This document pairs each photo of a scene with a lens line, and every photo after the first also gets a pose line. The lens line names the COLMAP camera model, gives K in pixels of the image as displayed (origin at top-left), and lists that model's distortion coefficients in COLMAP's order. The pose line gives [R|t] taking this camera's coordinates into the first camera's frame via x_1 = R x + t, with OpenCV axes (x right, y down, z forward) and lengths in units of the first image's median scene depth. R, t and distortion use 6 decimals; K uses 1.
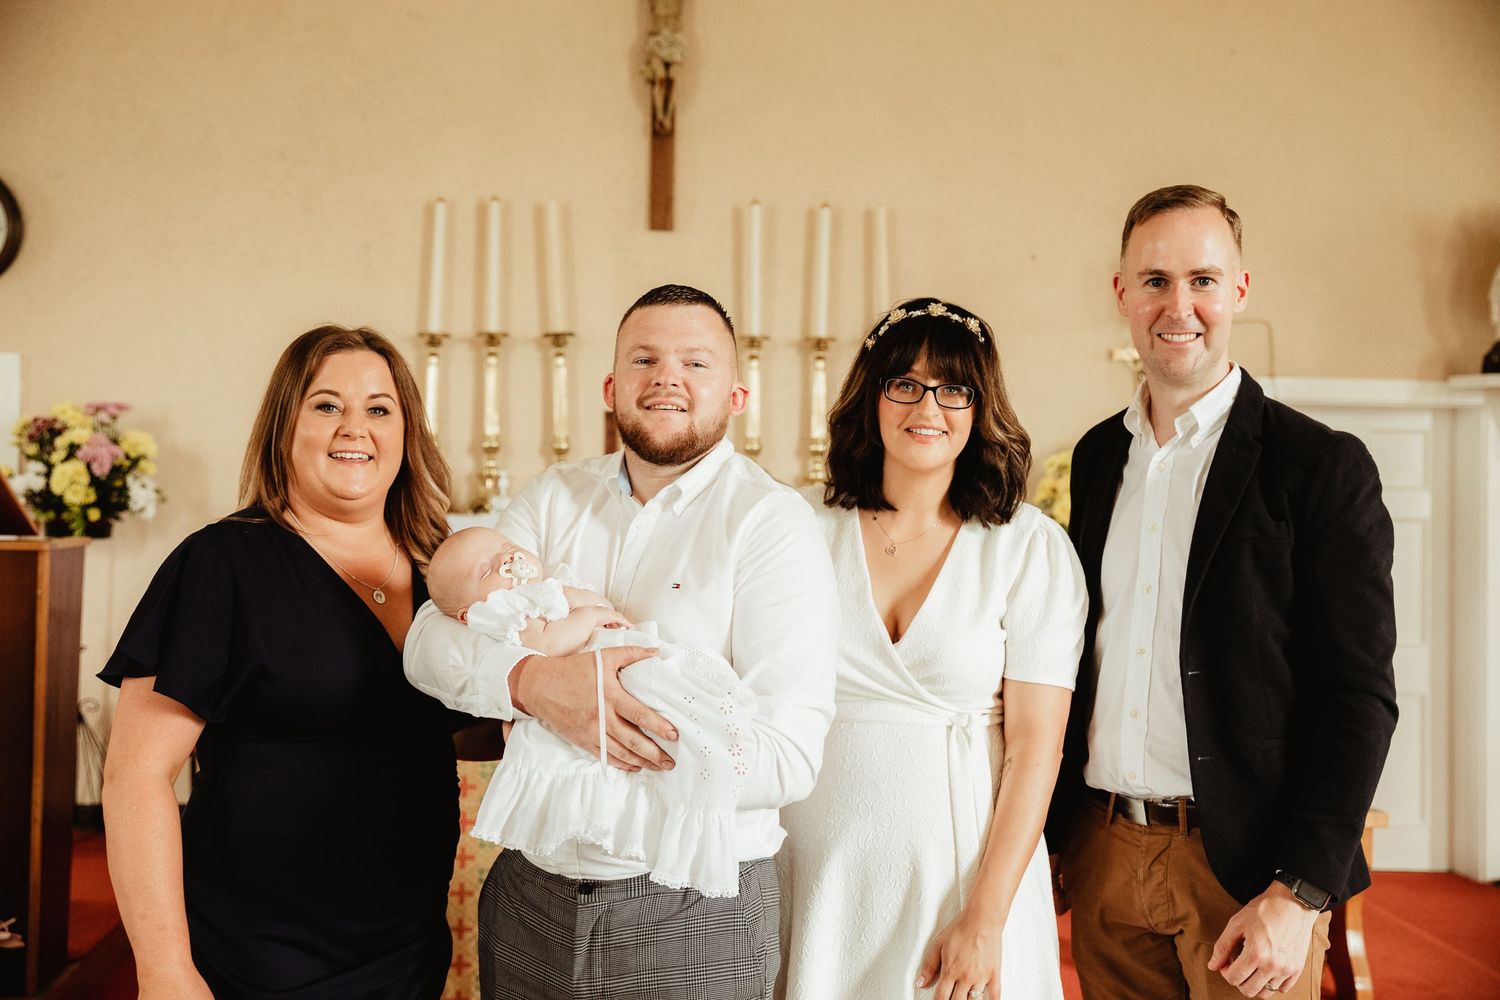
lens RADIAL K [[1677.4, 0, 750.0], [0, 1677.4, 500.0], [0, 0, 1]] dist [-0.005476, 0.004492]
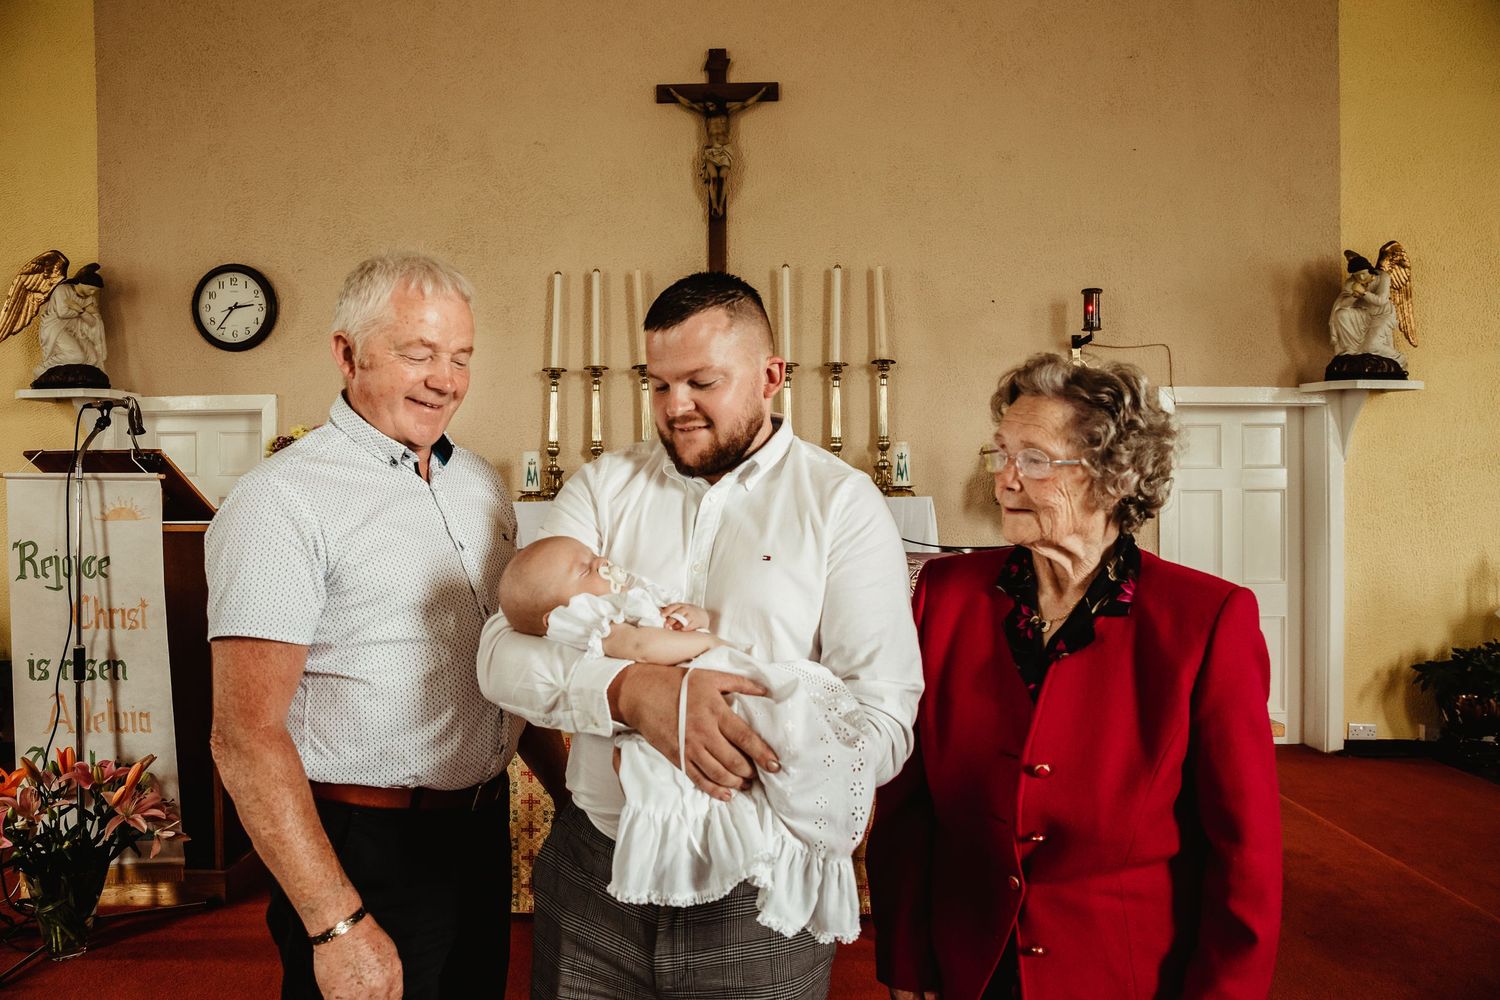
lens RADIAL K [[1074.2, 0, 750.0], [0, 1074.2, 500.0], [0, 0, 1]] dist [0.002356, 0.000141]
pose [[0.999659, -0.018574, -0.018352, -0.013314], [0.018868, 0.999694, 0.015976, -0.001637], [0.018050, -0.016317, 0.999704, 0.120753]]
